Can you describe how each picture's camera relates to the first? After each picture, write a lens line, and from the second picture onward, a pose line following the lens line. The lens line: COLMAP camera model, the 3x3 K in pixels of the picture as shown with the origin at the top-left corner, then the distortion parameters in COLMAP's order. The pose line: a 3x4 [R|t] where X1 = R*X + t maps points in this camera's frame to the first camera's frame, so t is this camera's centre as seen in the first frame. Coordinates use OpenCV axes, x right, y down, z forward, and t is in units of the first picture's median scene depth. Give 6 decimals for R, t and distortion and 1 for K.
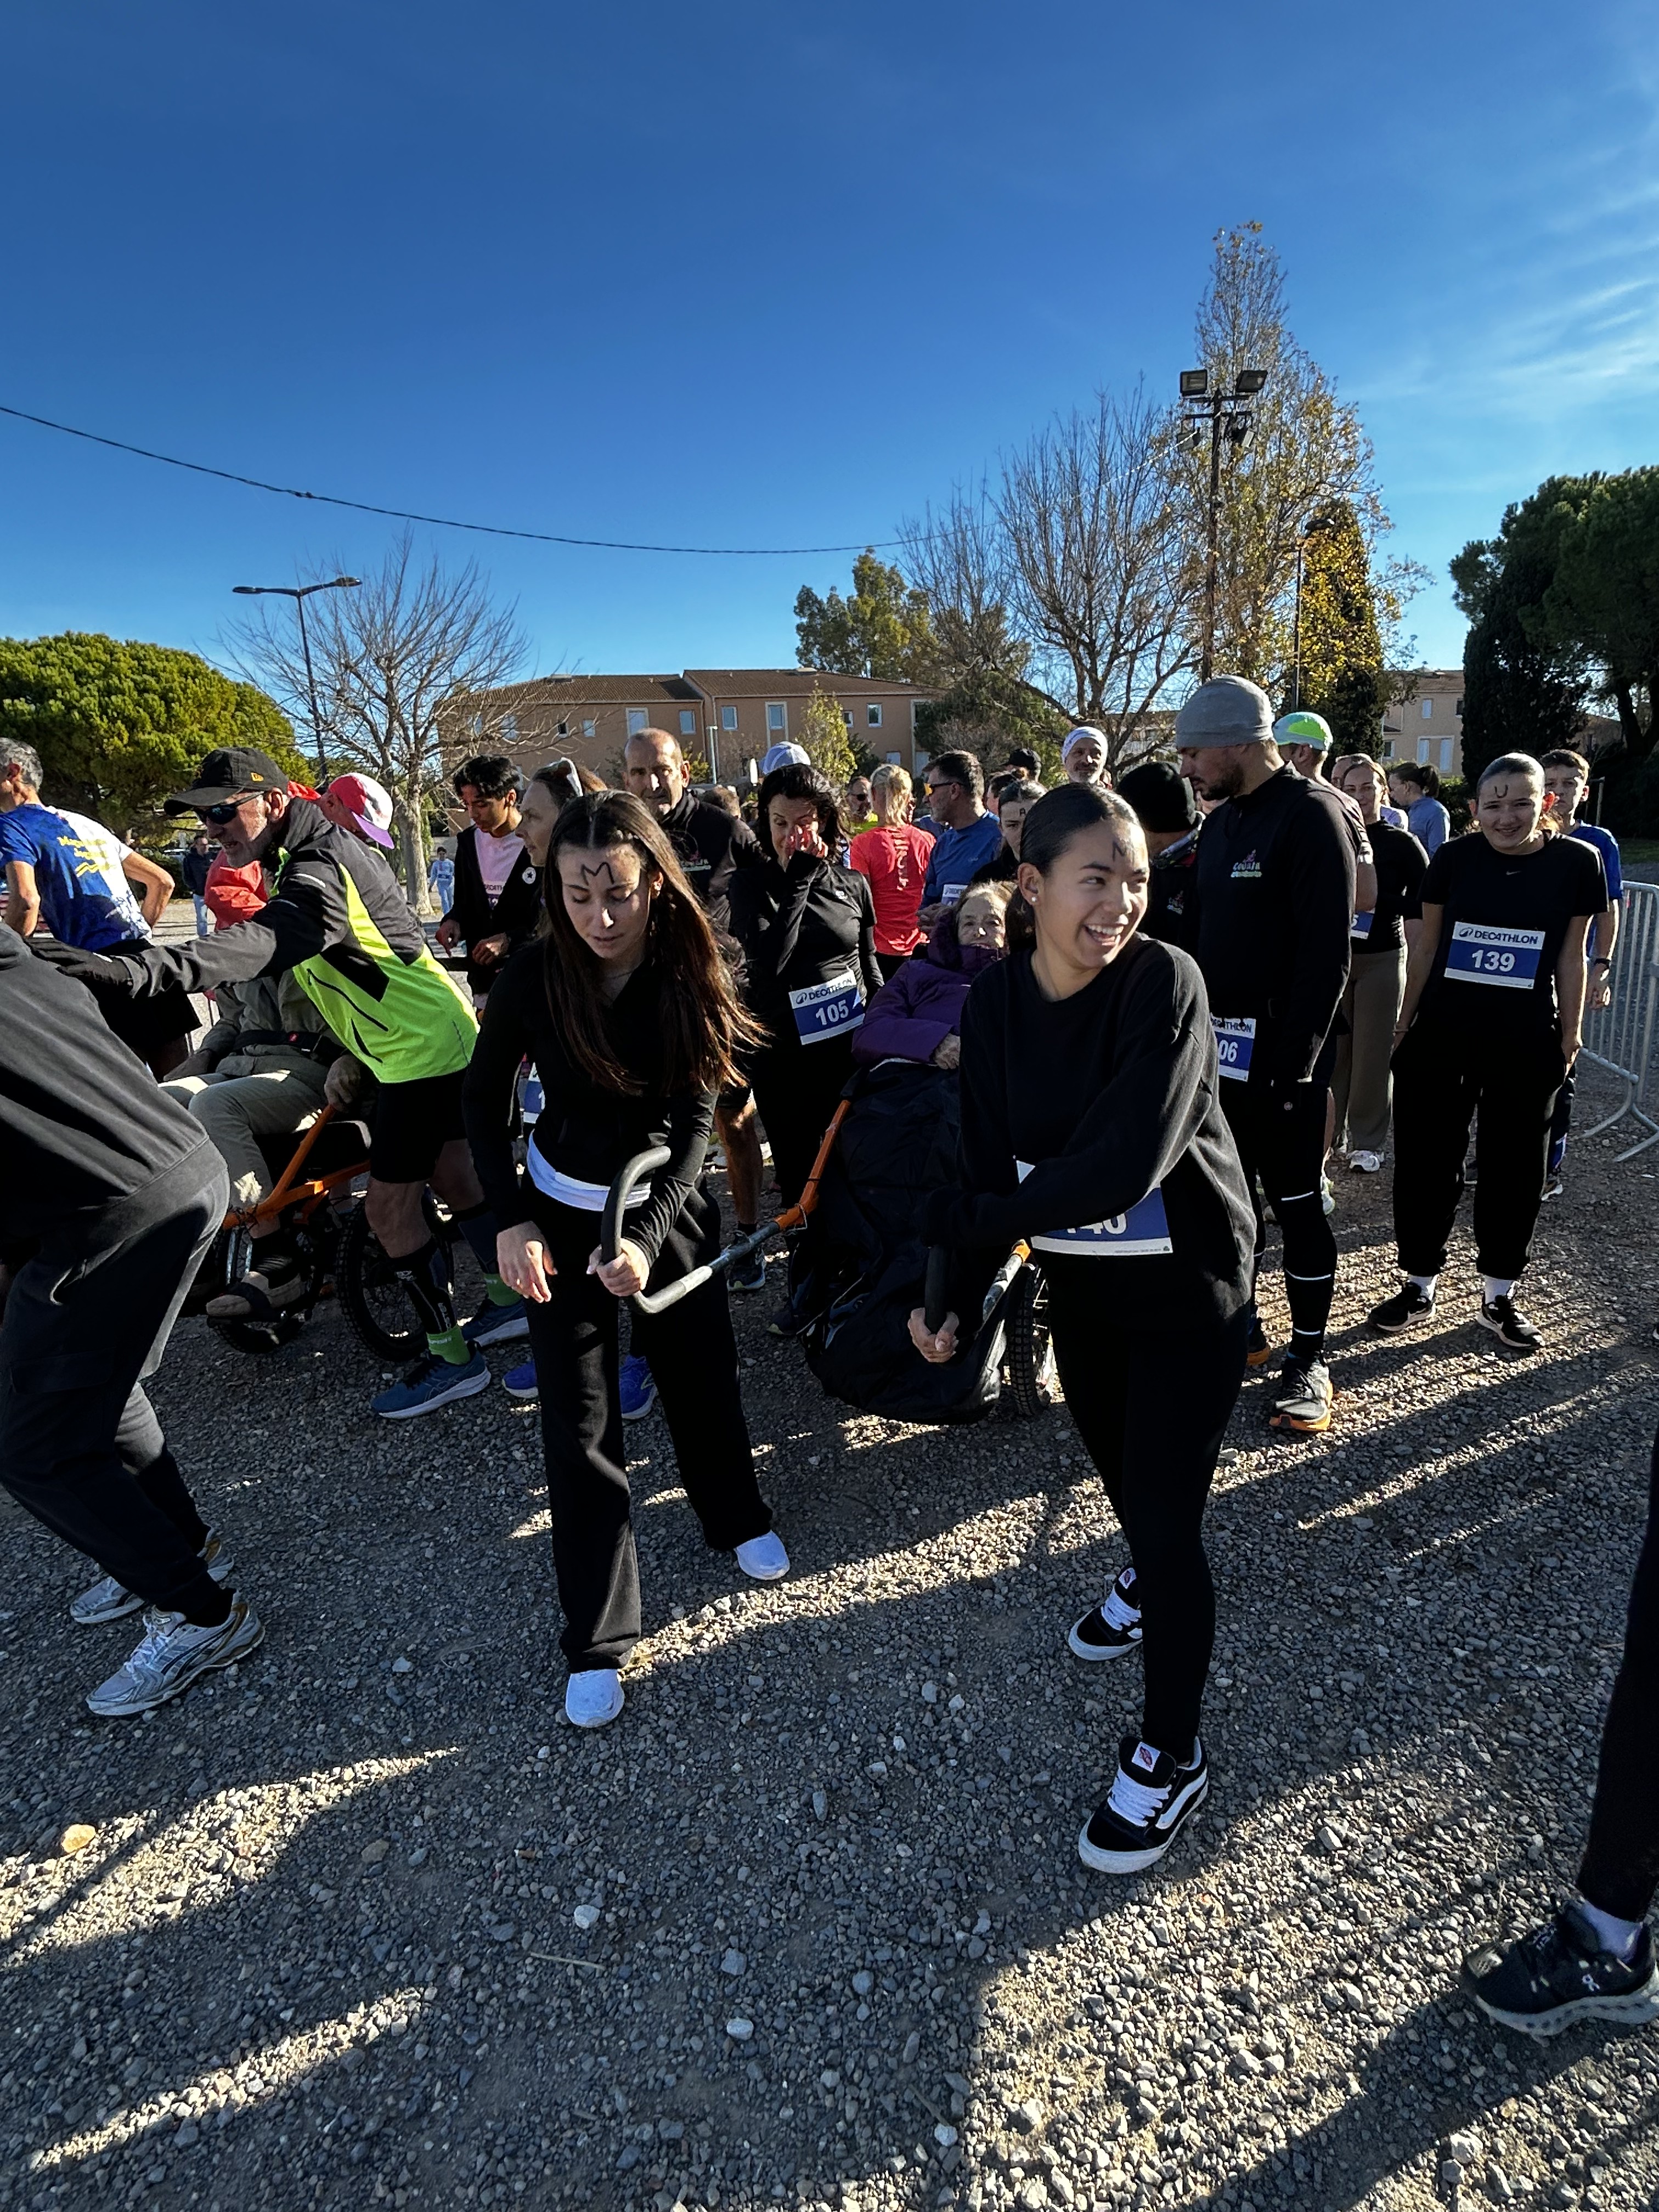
lens RADIAL K [[1206.9, 0, 829.5], [0, 1206.9, 1106.0], [0, 0, 1]] dist [-0.003259, -0.000099]
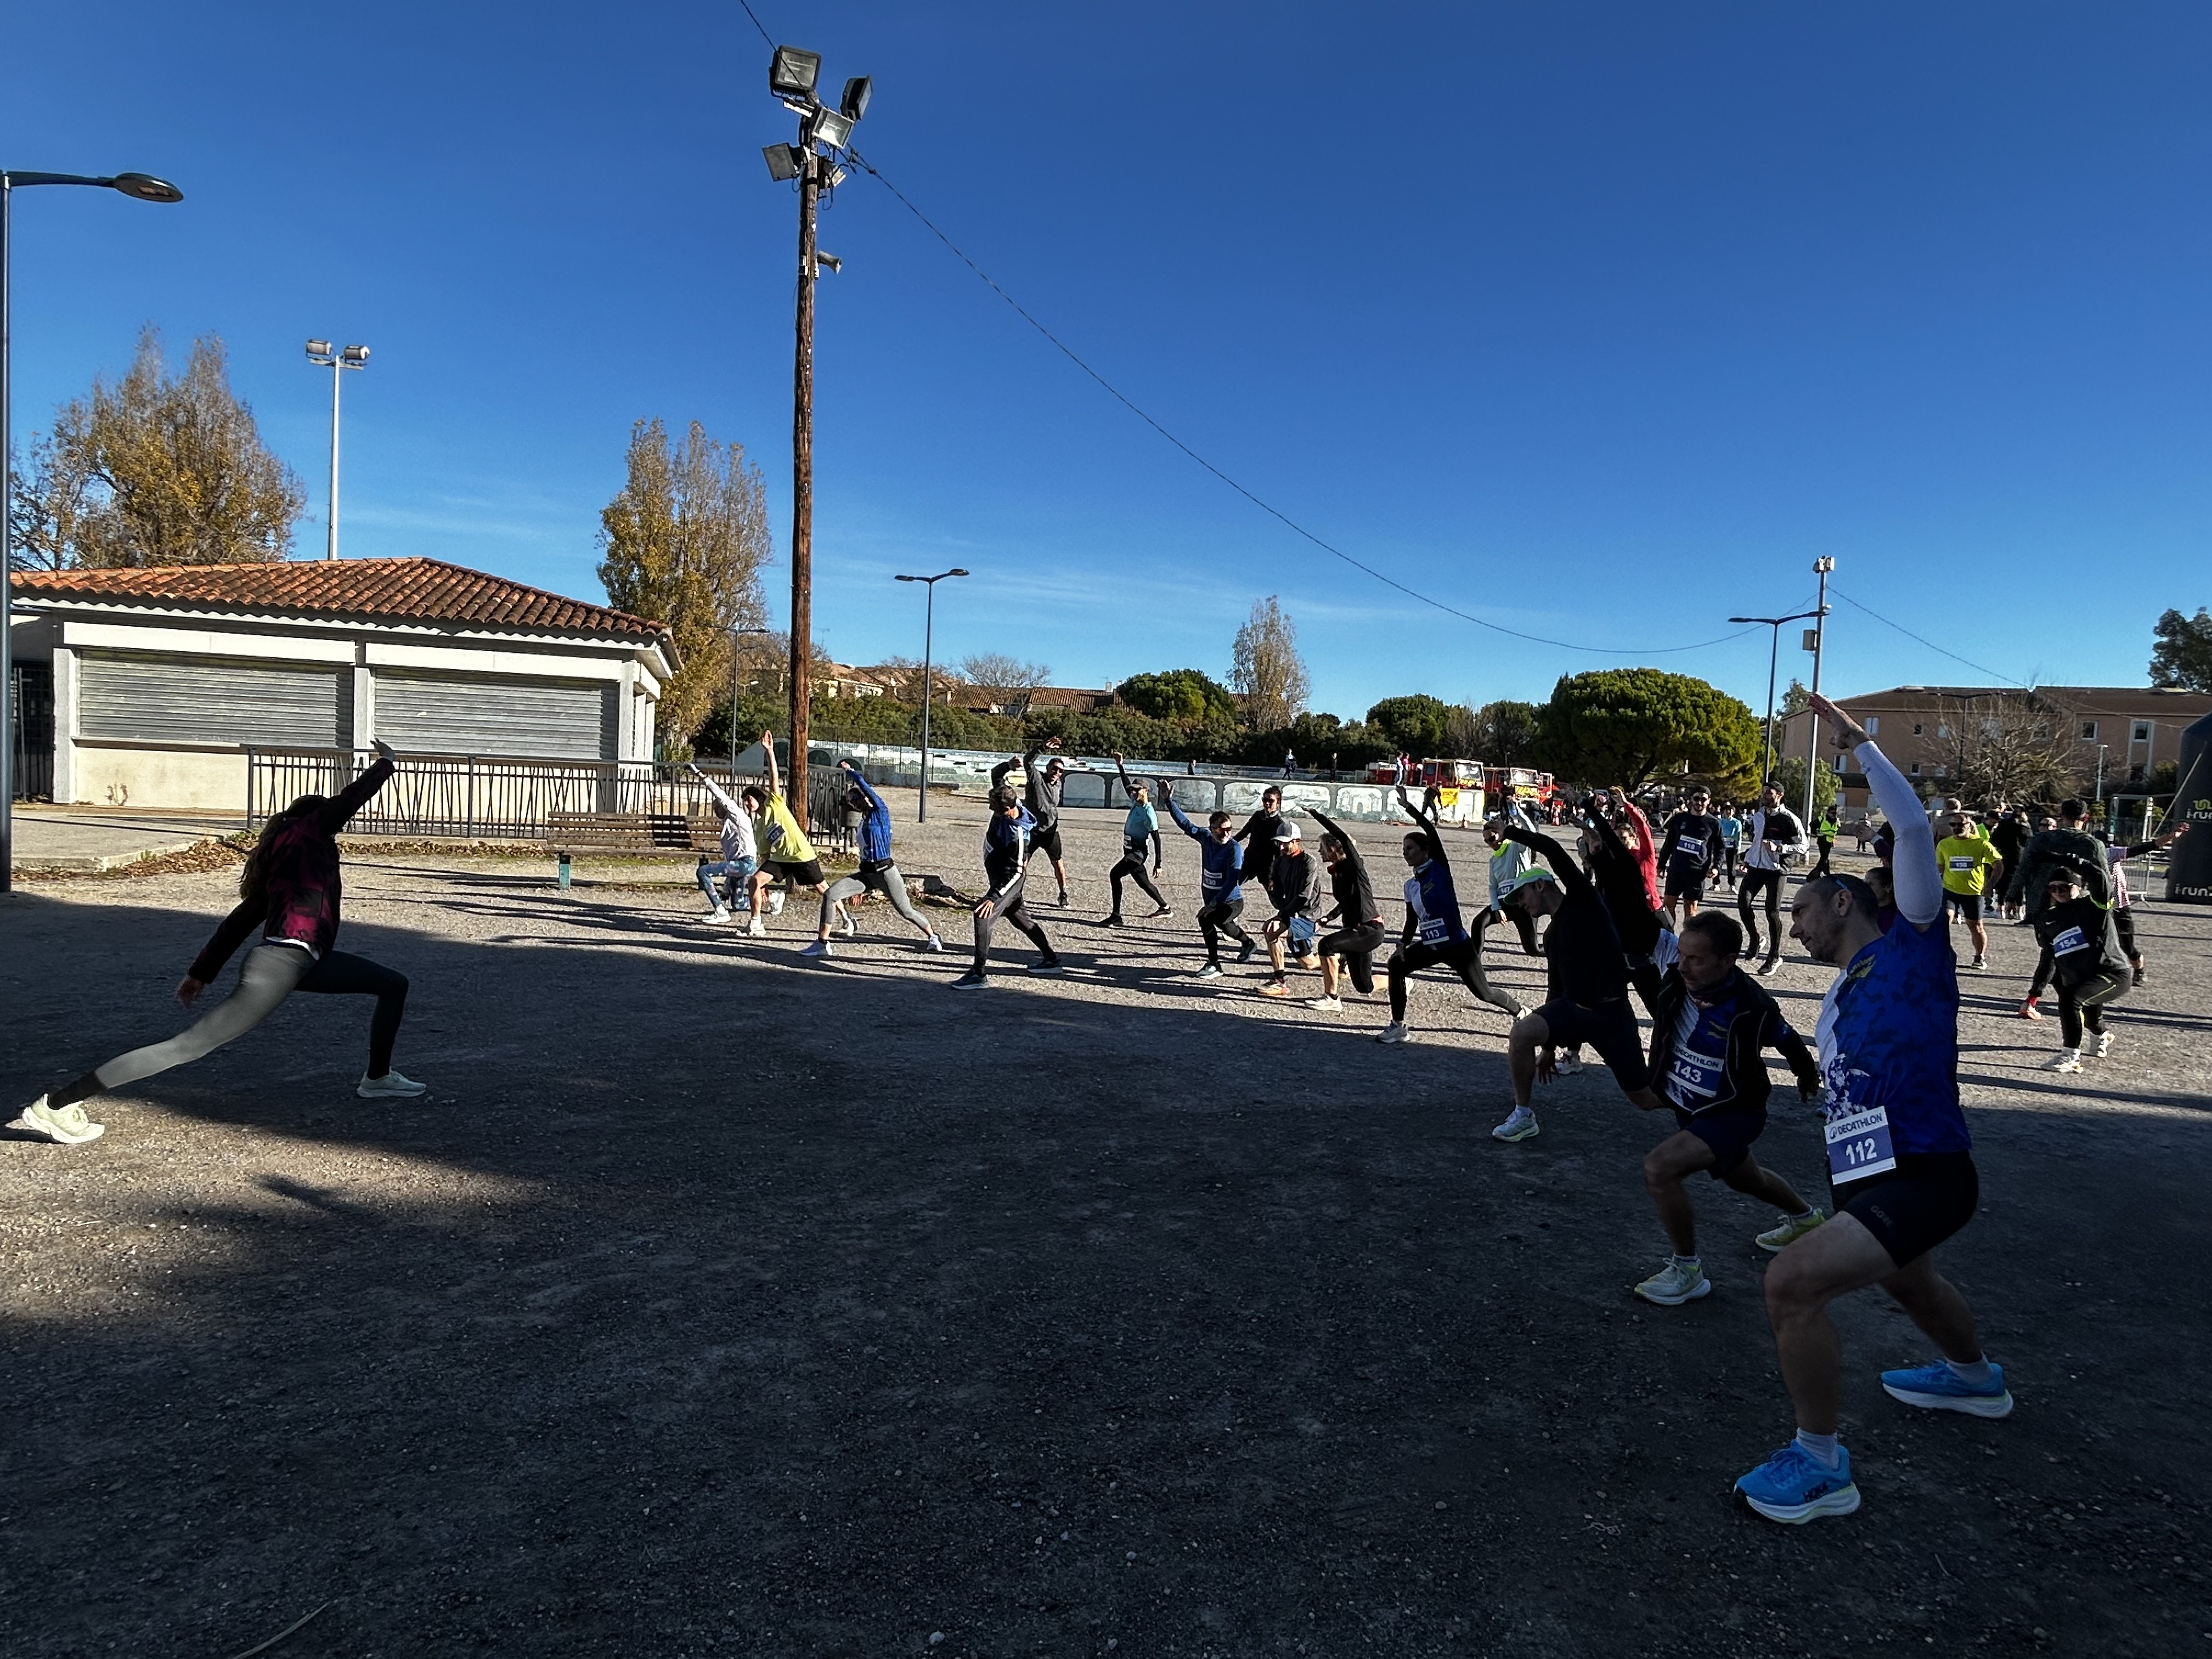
lens RADIAL K [[1206.9, 0, 1106.0], [0, 1206.9, 829.5], [0, 0, 1]] dist [-0.003259, -0.000099]
pose [[0.773444, 0.116782, -0.623014, -0.135079], [-0.228757, 0.968069, -0.102529, 0.176188], [0.591147, 0.221819, 0.775462, -0.728344]]
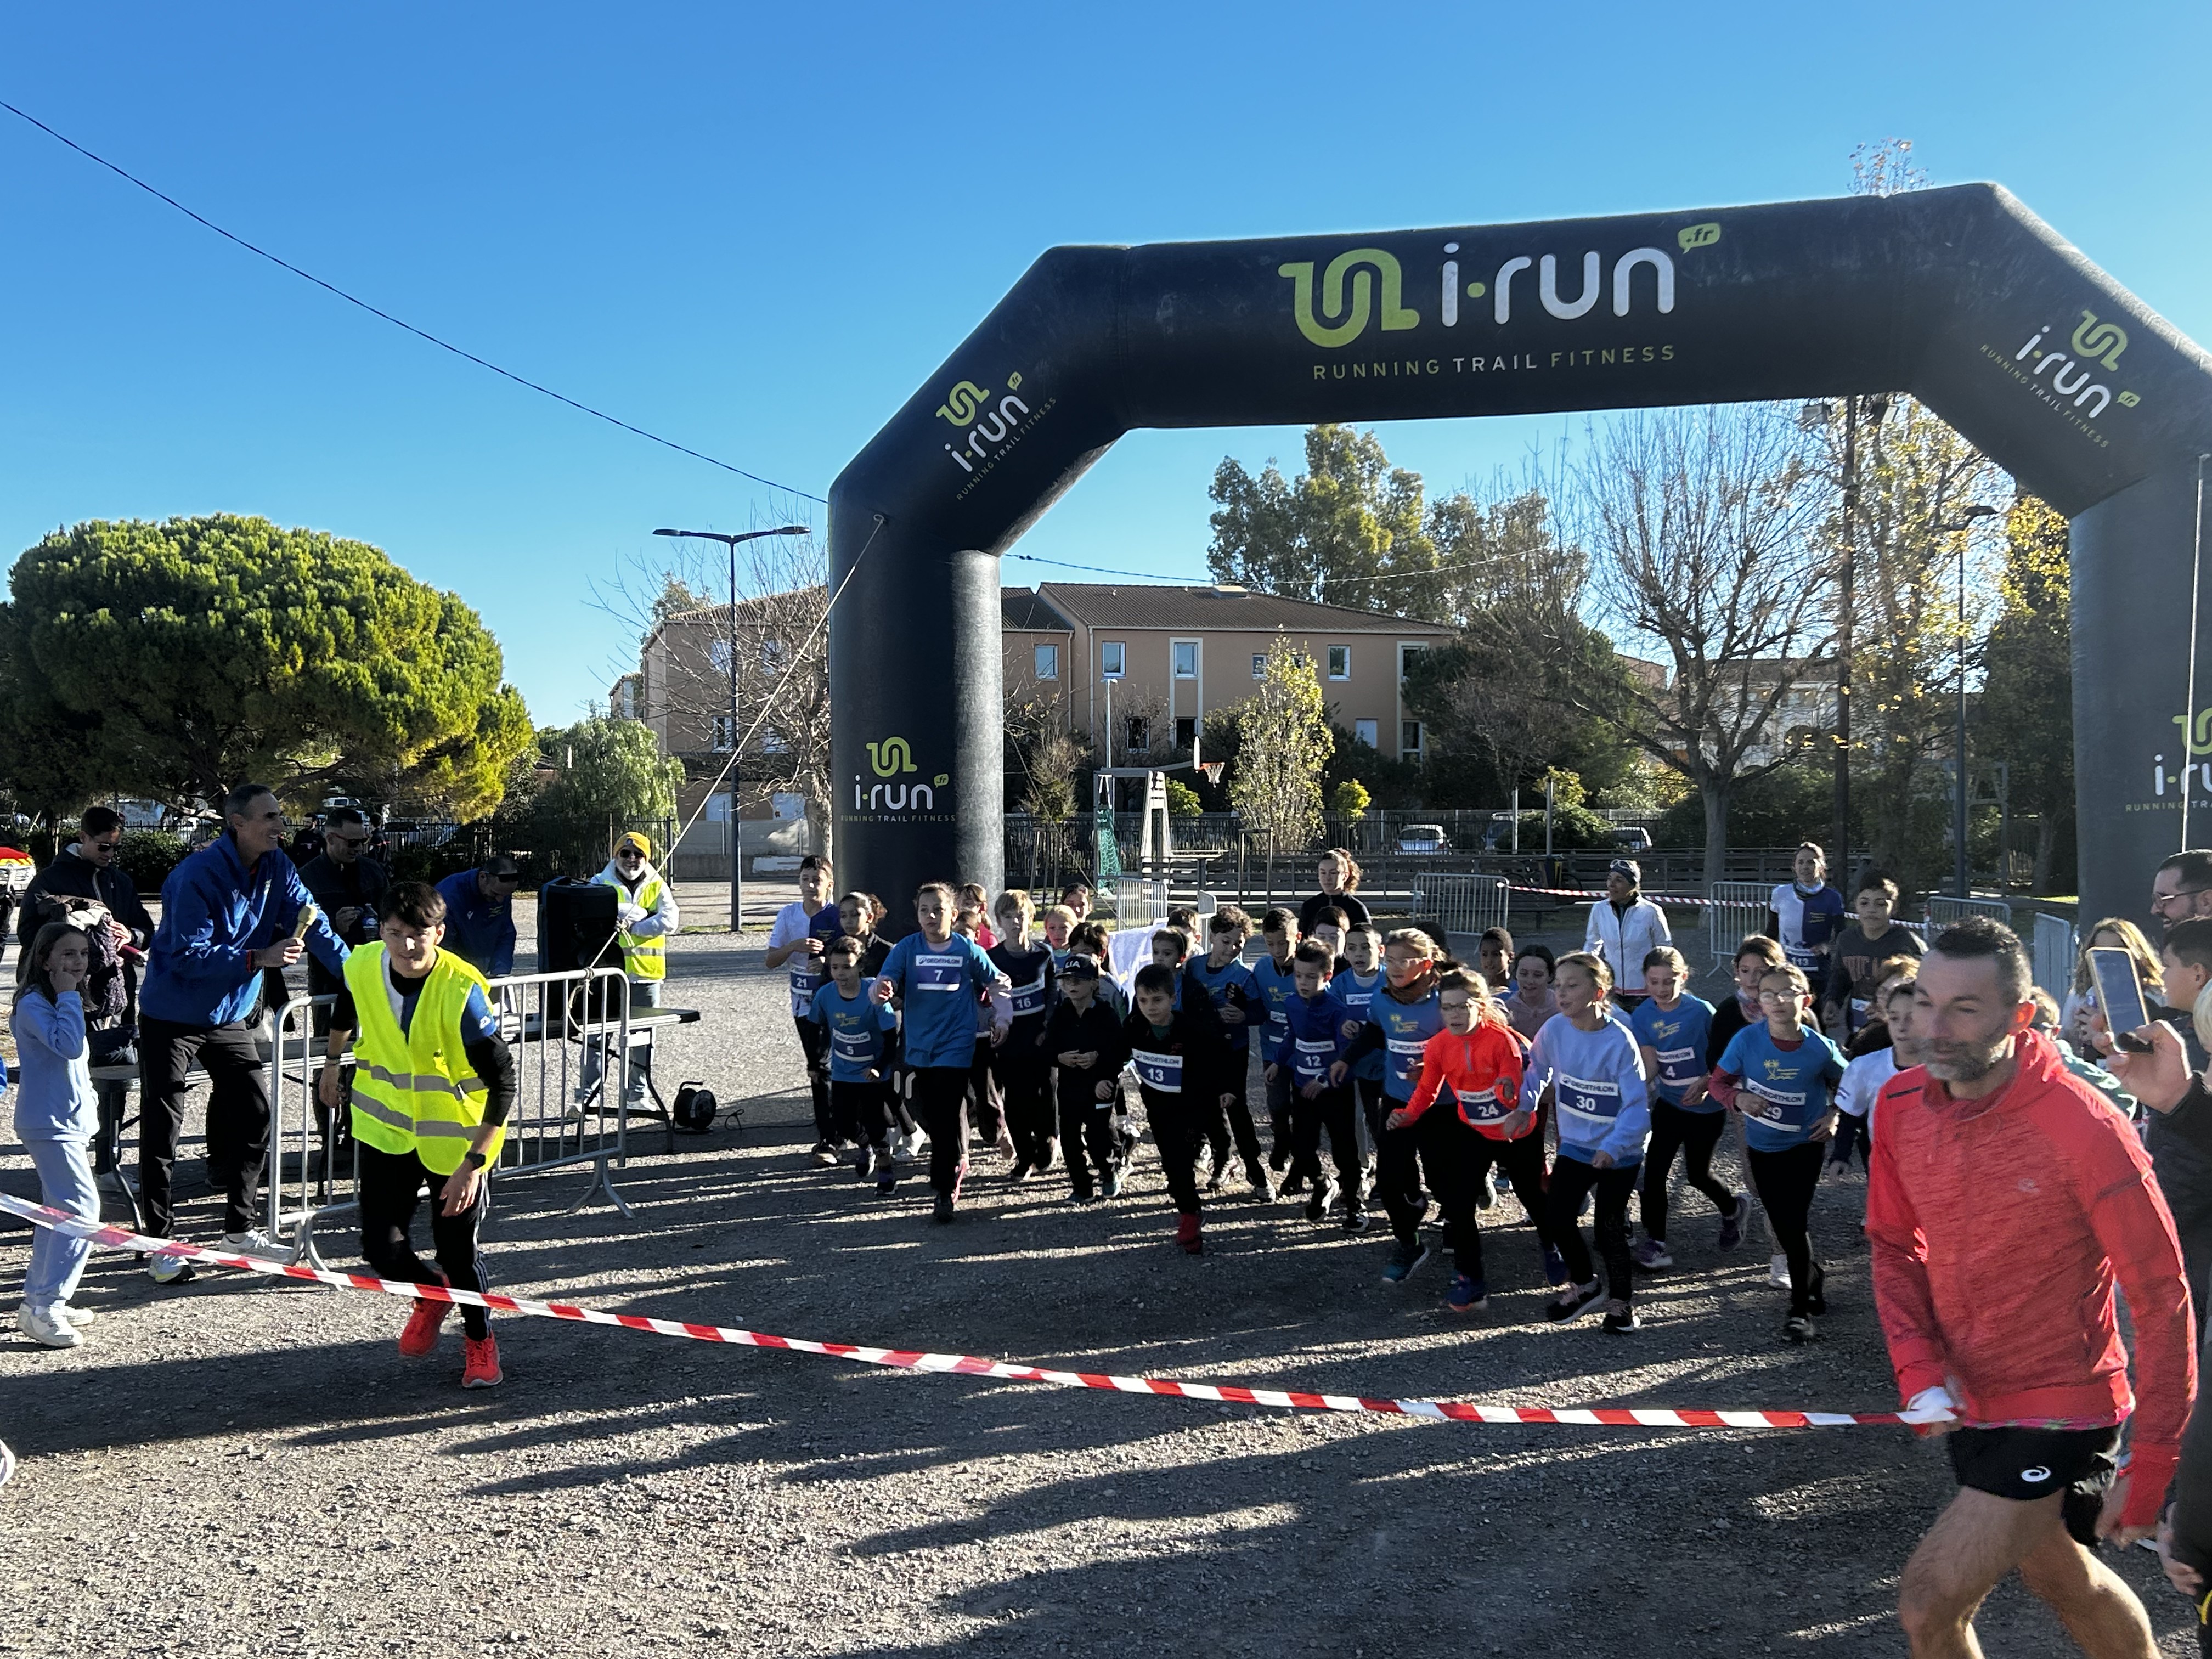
lens RADIAL K [[2232.5, 0, 1103.0], [0, 2232.5, 853.1], [0, 0, 1]] dist [0.107830, -0.258450]
pose [[0.997878, 0.047135, -0.044912, -0.053315], [-0.055630, 0.975672, -0.212061, 0.049878], [0.033824, 0.214109, 0.976224, -0.227273]]
